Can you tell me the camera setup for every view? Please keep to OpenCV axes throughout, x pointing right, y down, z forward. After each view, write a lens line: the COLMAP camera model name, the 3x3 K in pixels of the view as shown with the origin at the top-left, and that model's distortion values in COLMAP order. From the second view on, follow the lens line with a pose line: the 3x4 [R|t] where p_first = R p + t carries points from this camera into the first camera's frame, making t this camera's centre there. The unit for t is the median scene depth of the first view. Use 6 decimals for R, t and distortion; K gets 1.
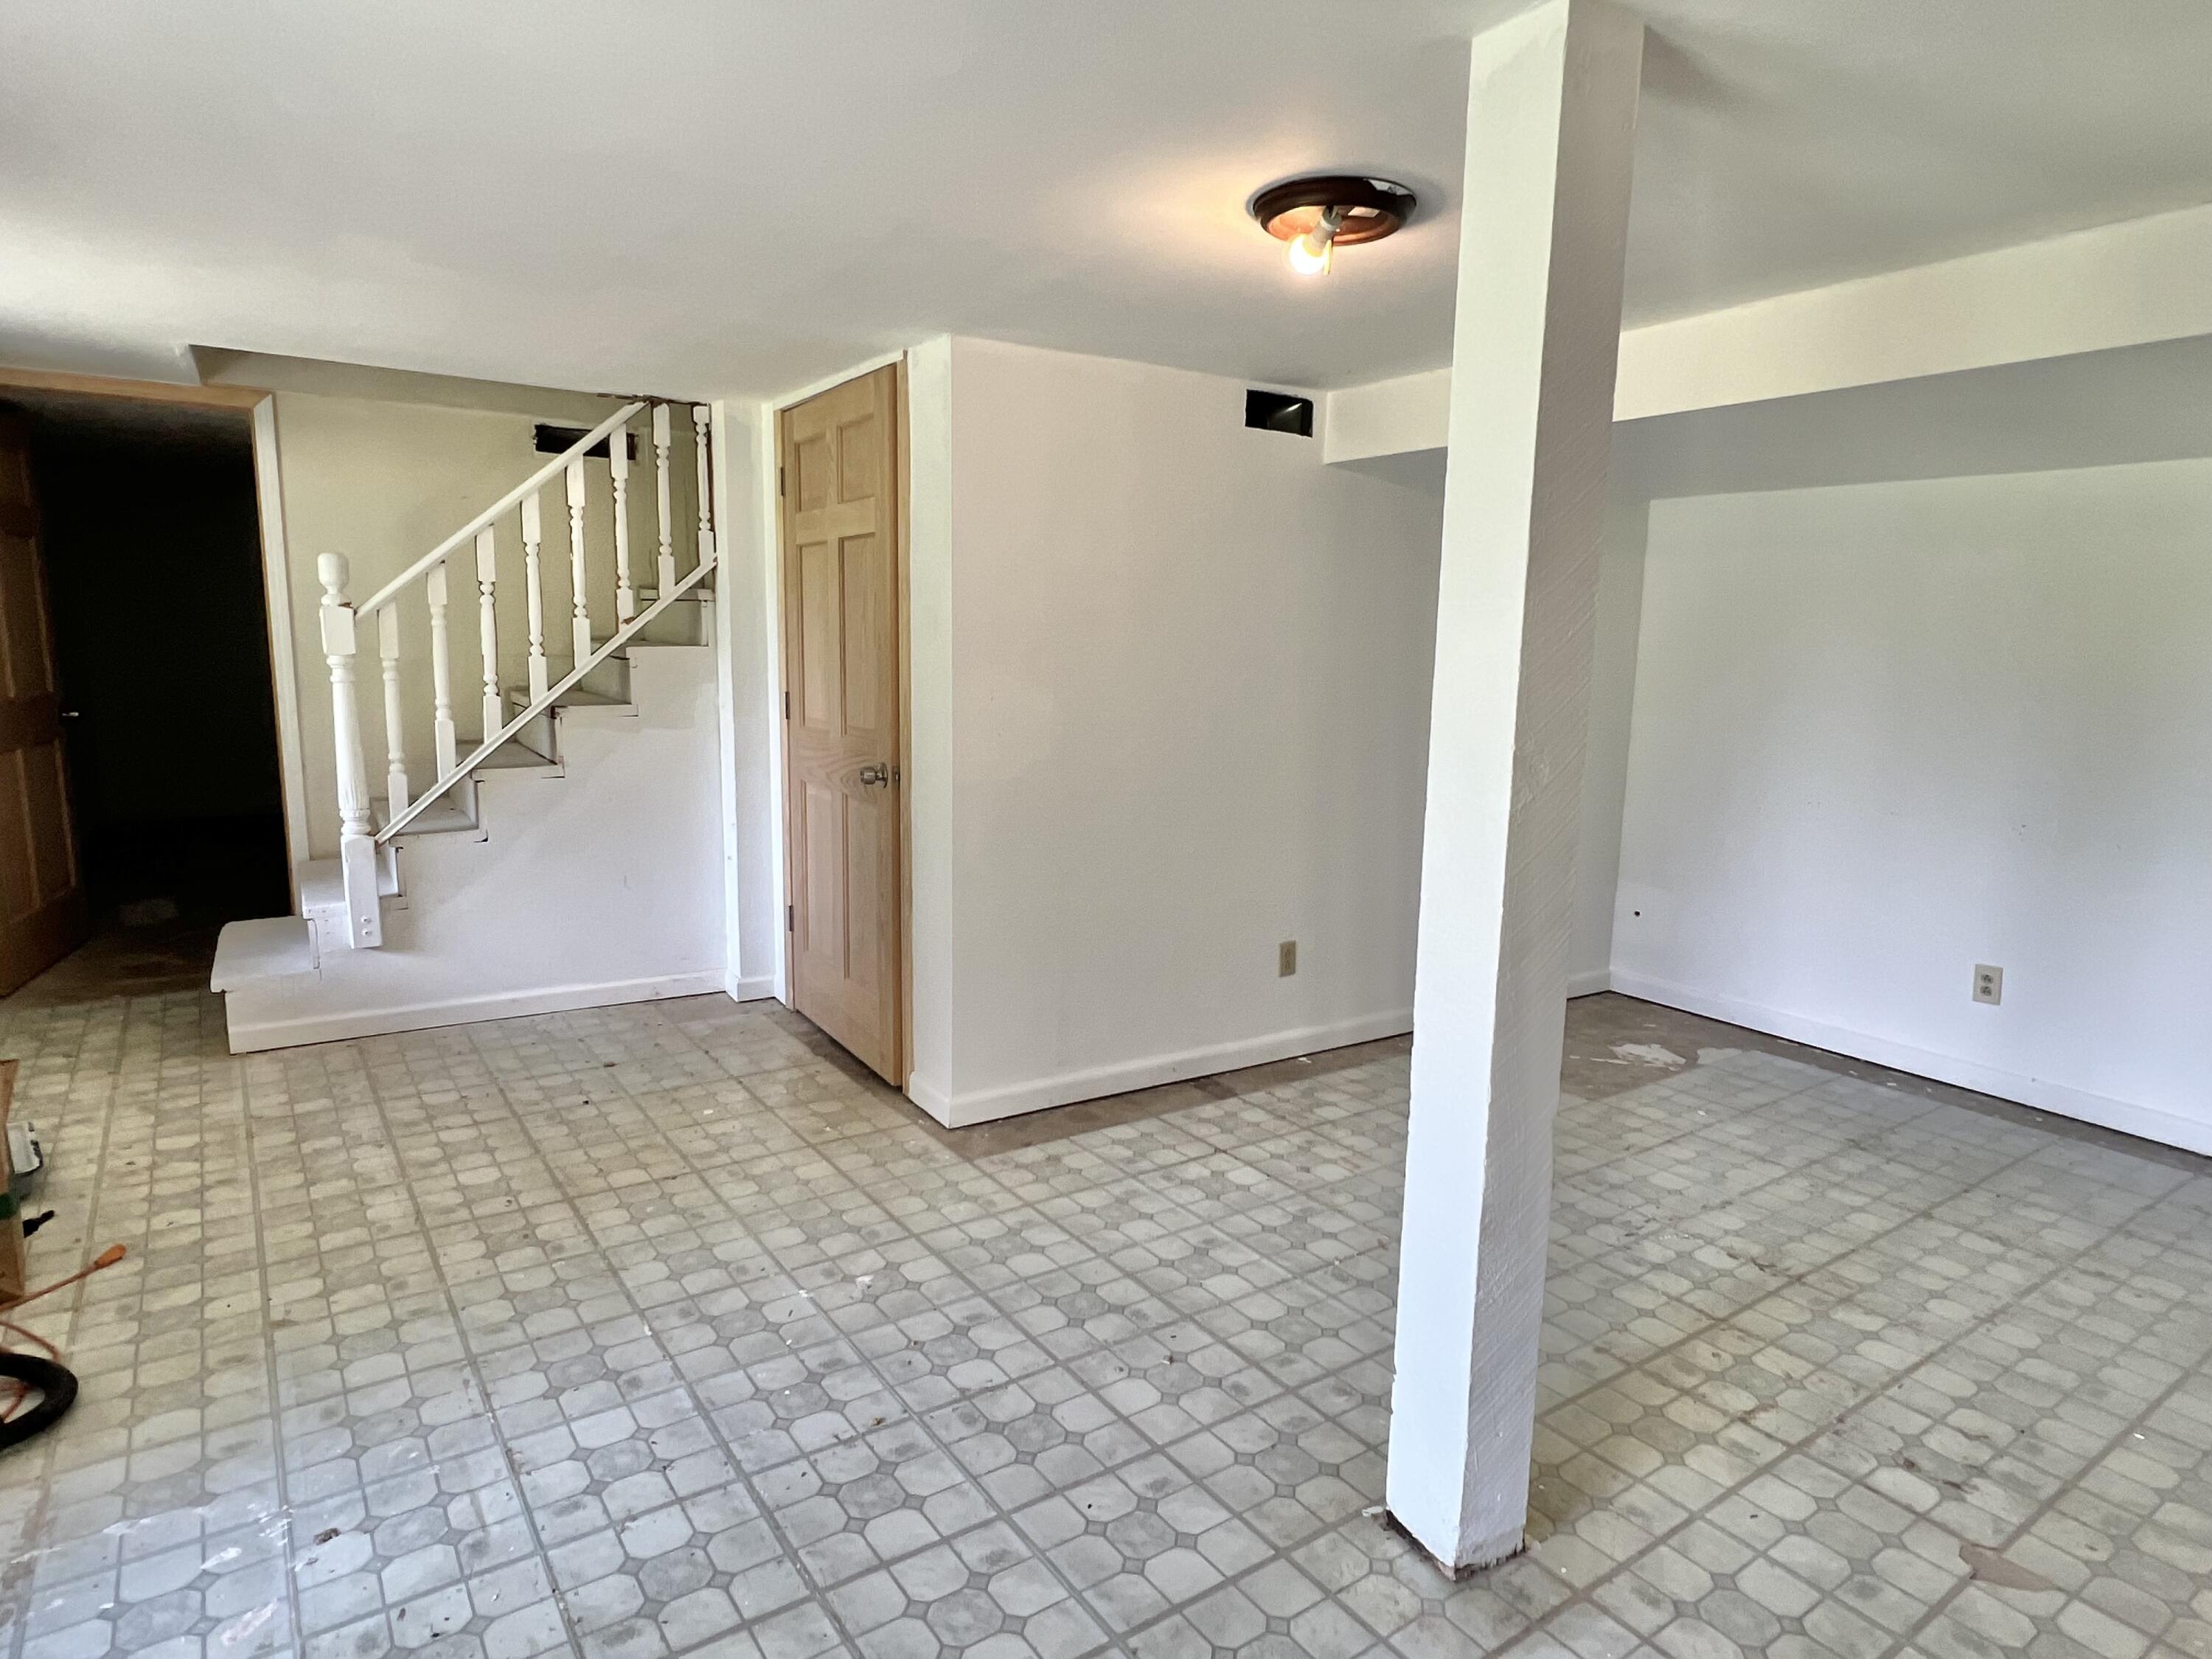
lens RADIAL K [[1264.5, 0, 1107.0], [0, 1264.5, 838.7], [0, 0, 1]] dist [0.003169, -0.000360]
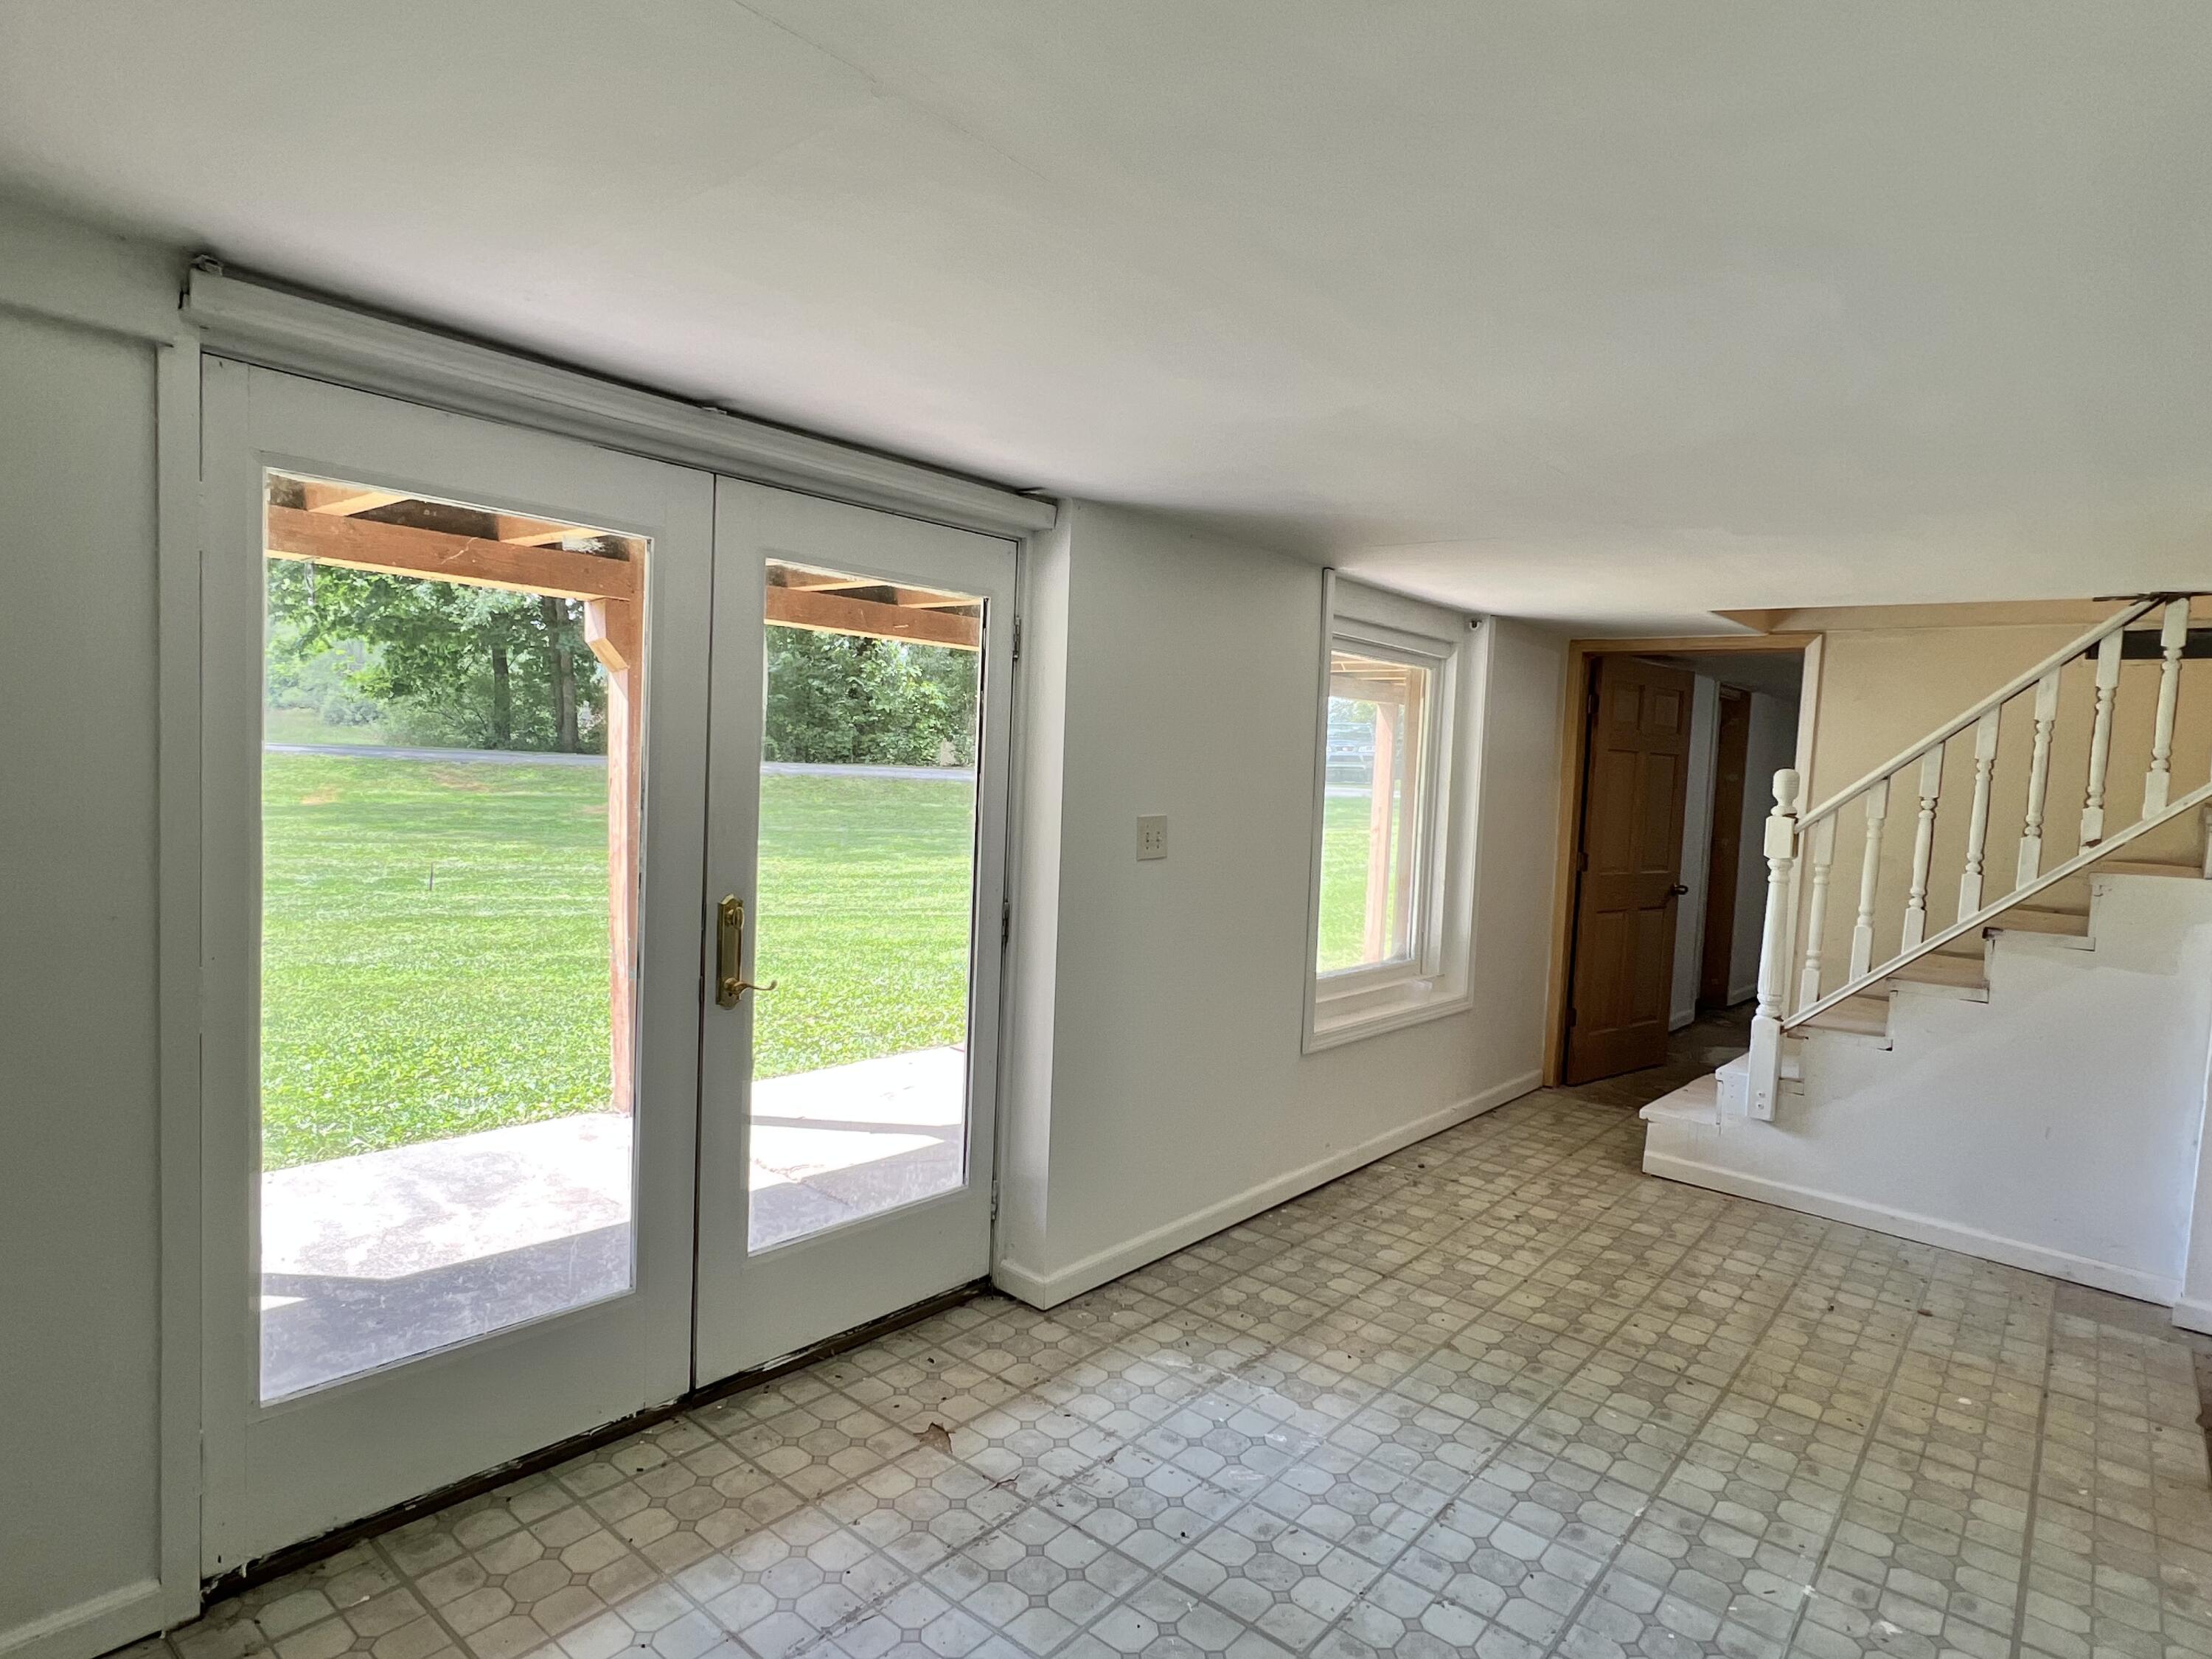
lens RADIAL K [[1264.5, 0, 1159.0], [0, 1264.5, 845.9], [0, 0, 1]] dist [0.003169, -0.000360]
pose [[0.284441, 0.060349, -0.956792, 0.402481], [-0.199040, 0.979988, 0.002641, -0.060181], [0.937804, 0.189689, 0.290760, 0.181831]]
